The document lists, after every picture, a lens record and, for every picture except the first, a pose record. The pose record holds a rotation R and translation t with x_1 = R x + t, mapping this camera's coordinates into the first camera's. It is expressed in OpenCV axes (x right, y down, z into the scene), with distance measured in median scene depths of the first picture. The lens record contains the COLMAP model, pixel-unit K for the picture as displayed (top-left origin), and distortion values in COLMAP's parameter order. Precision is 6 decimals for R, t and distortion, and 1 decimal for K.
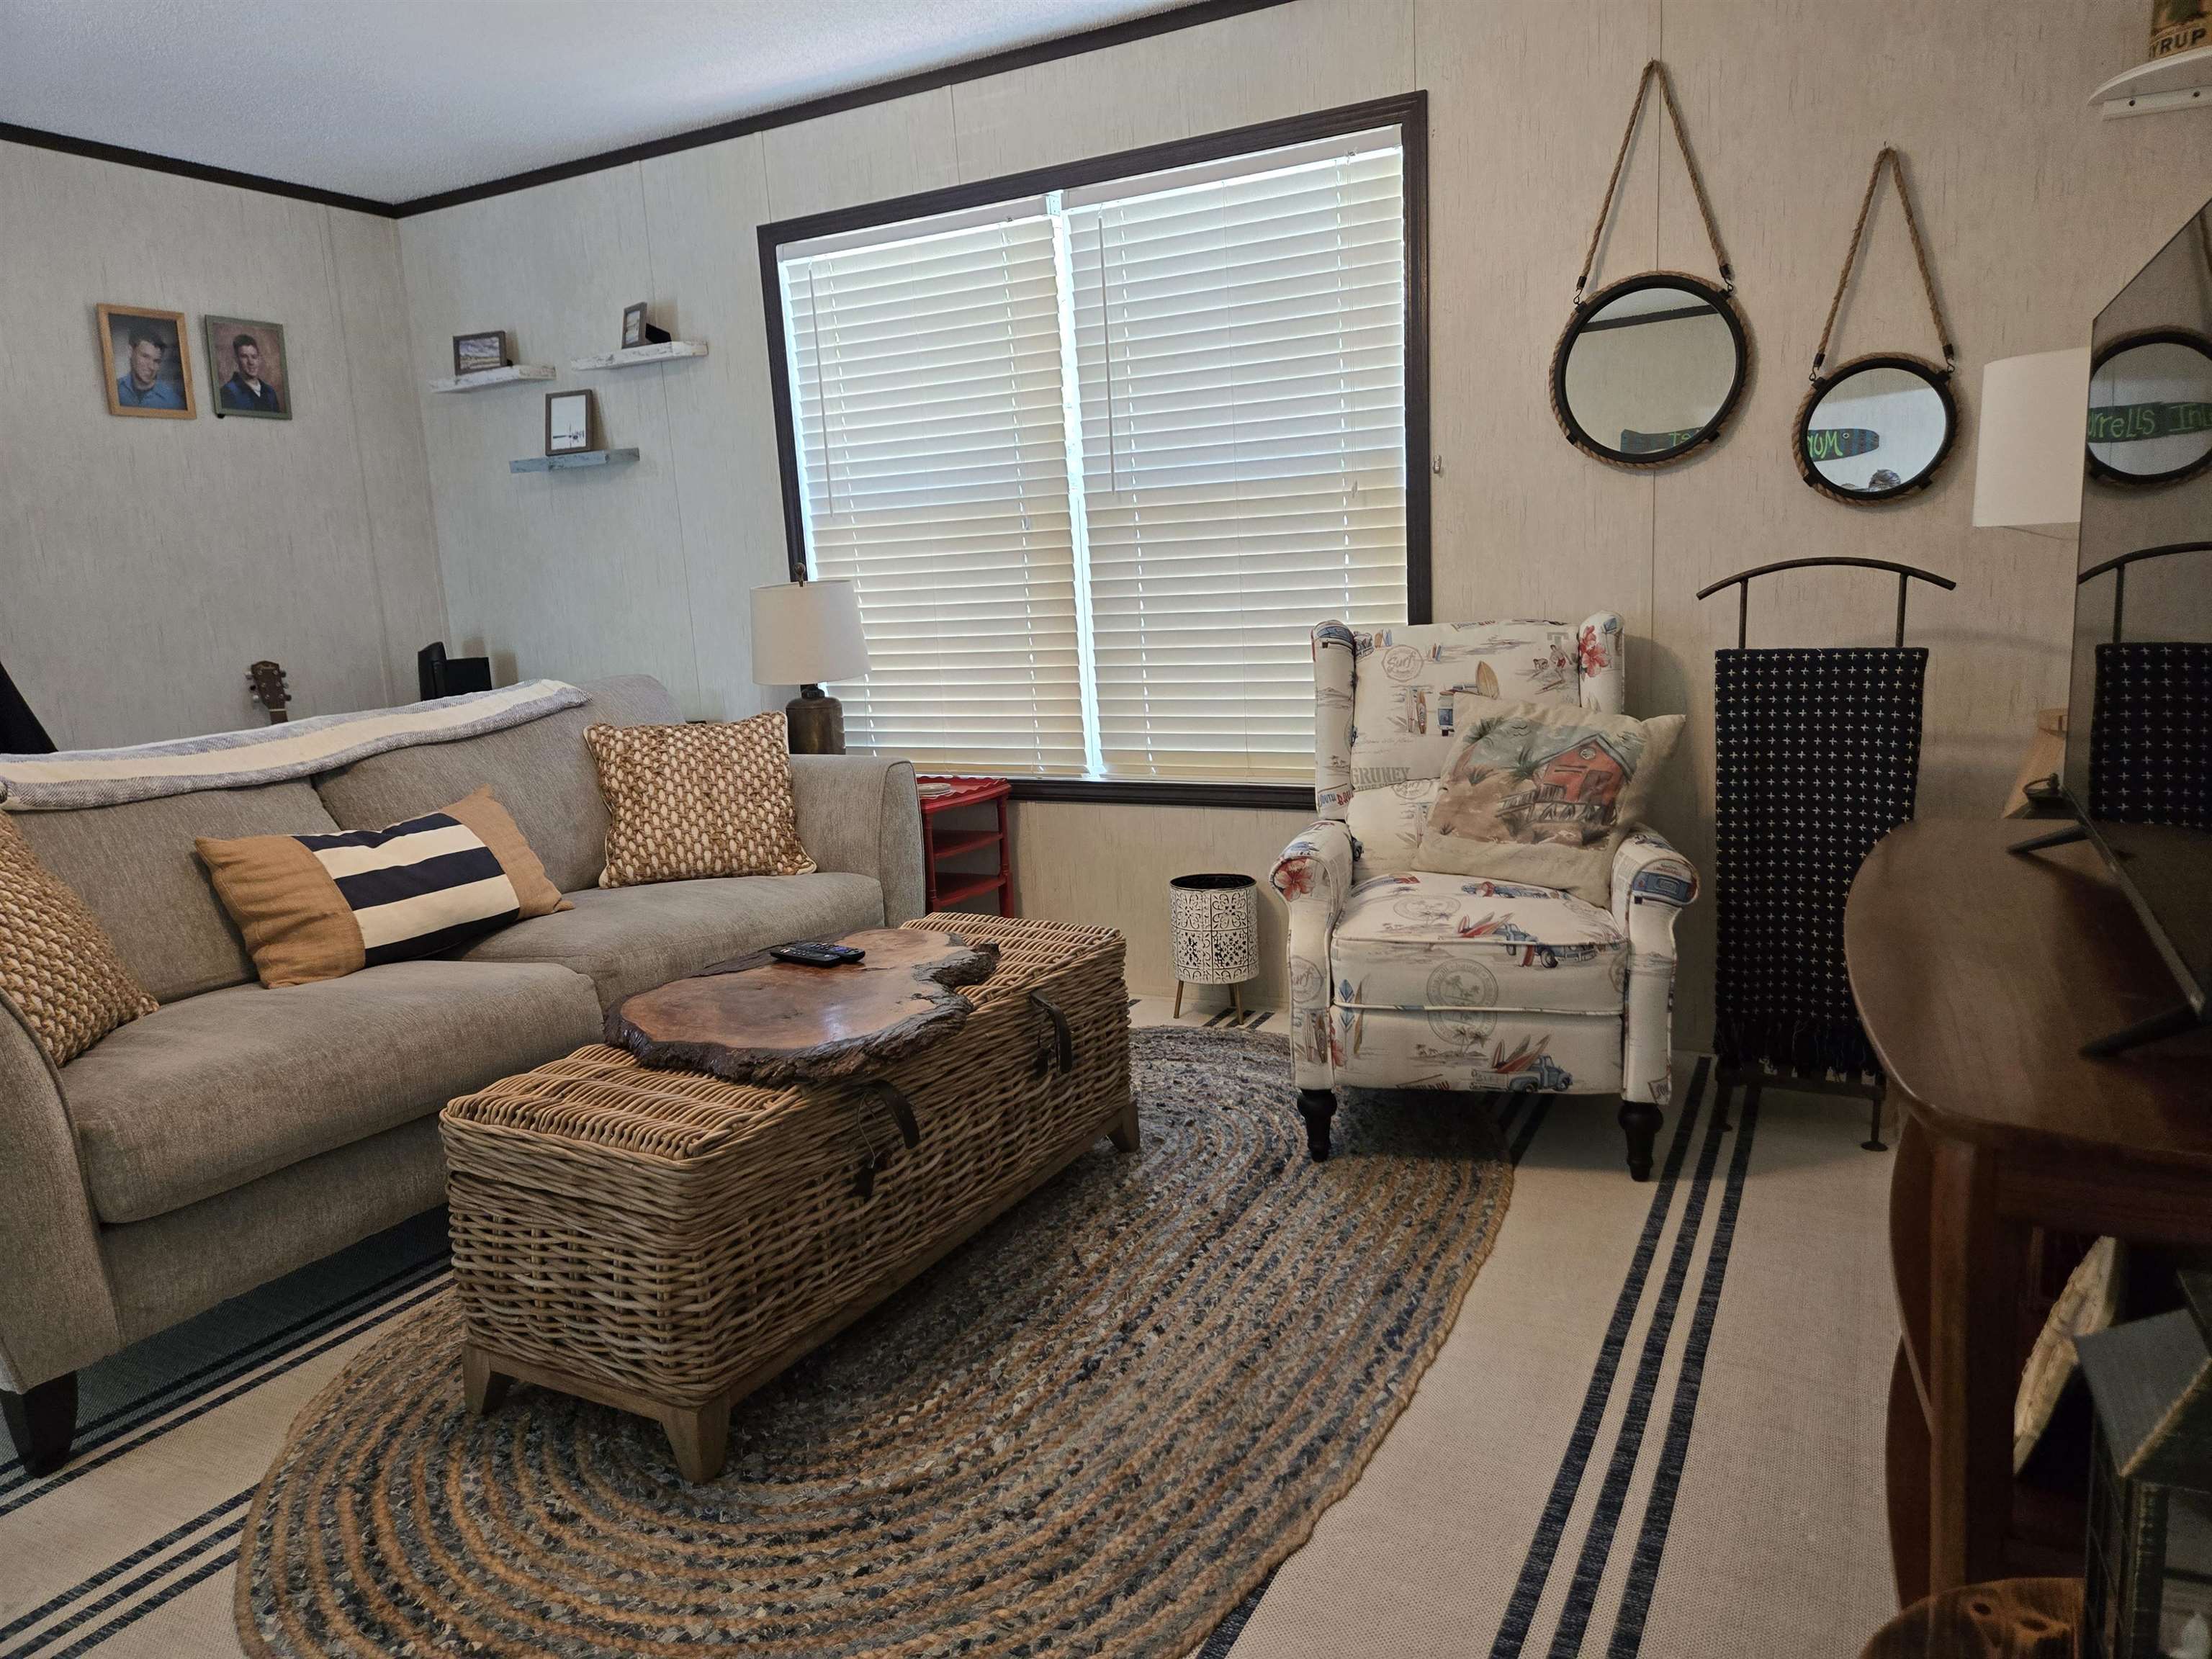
lens RADIAL K [[1488.2, 0, 1140.2], [0, 1488.2, 774.0], [0, 0, 1]] dist [0.060841, -0.054638]
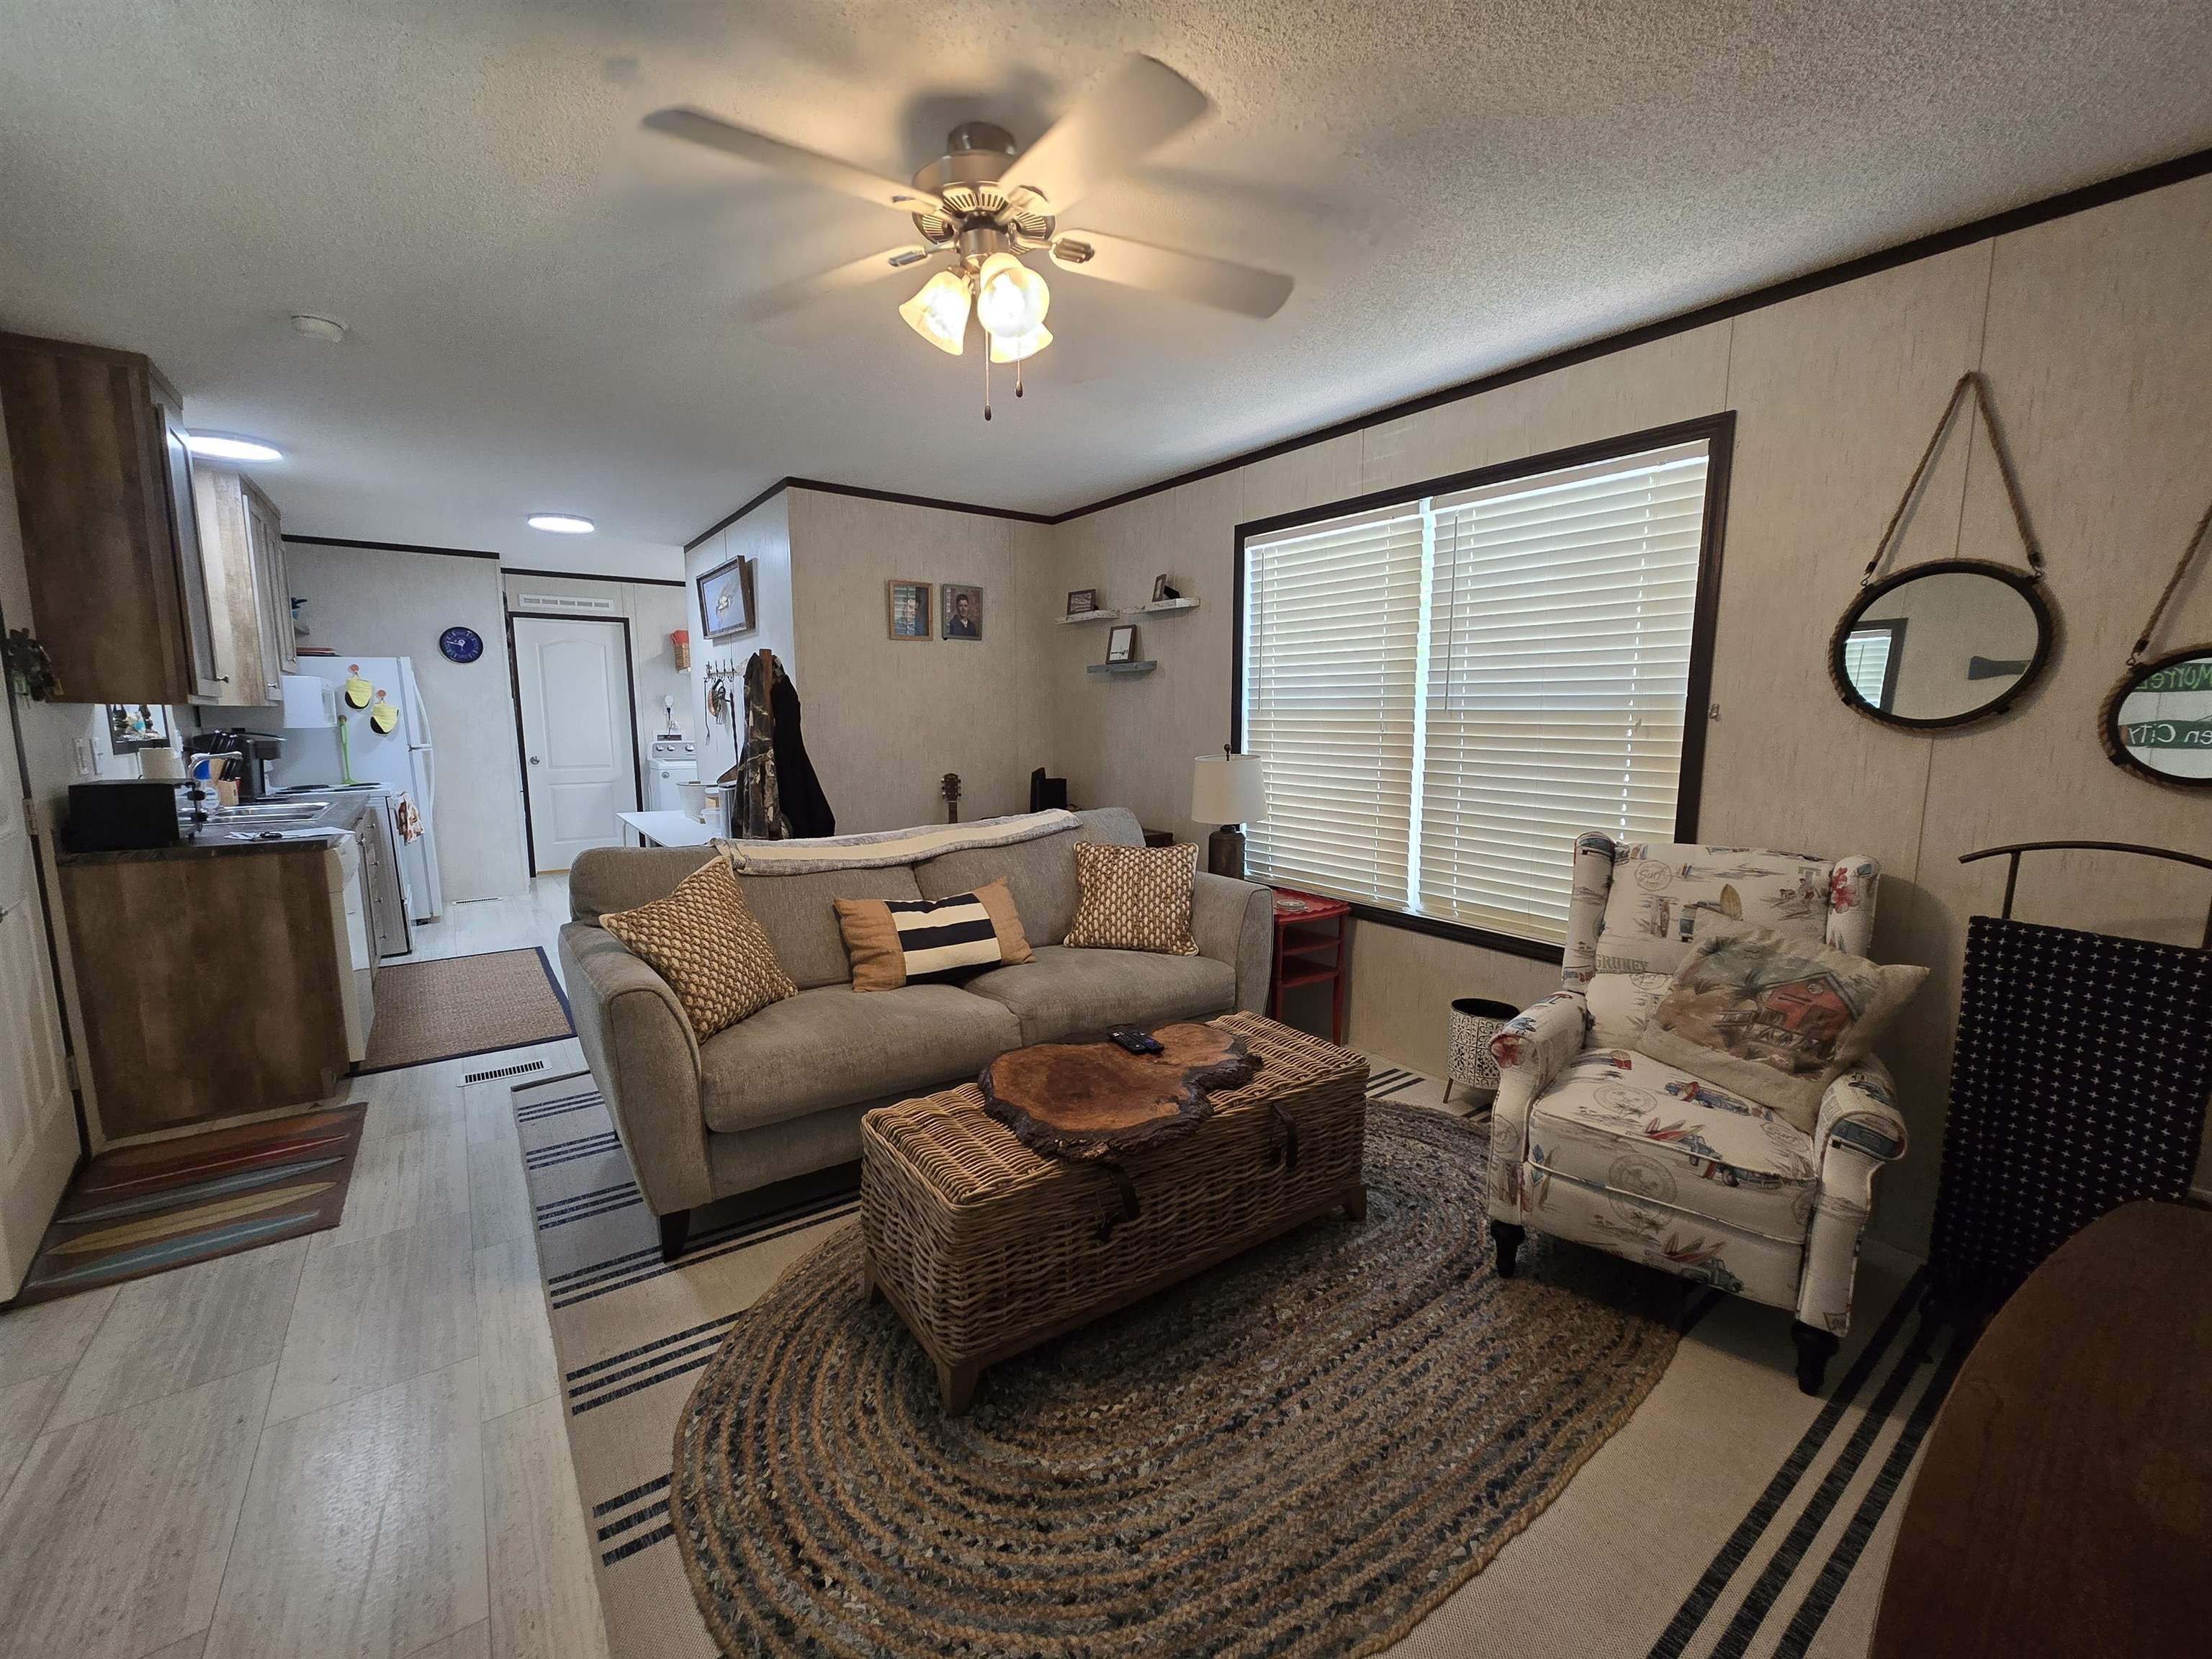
lens RADIAL K [[914.9, 0, 1111.3], [0, 914.9, 812.3], [0, 0, 1]] dist [-0.006961, 0.002793]
pose [[0.892950, 0.107282, -0.437186, 0.122503], [-0.112988, 0.993511, 0.013023, -0.103975], [0.435746, 0.037768, 0.899277, 0.158232]]
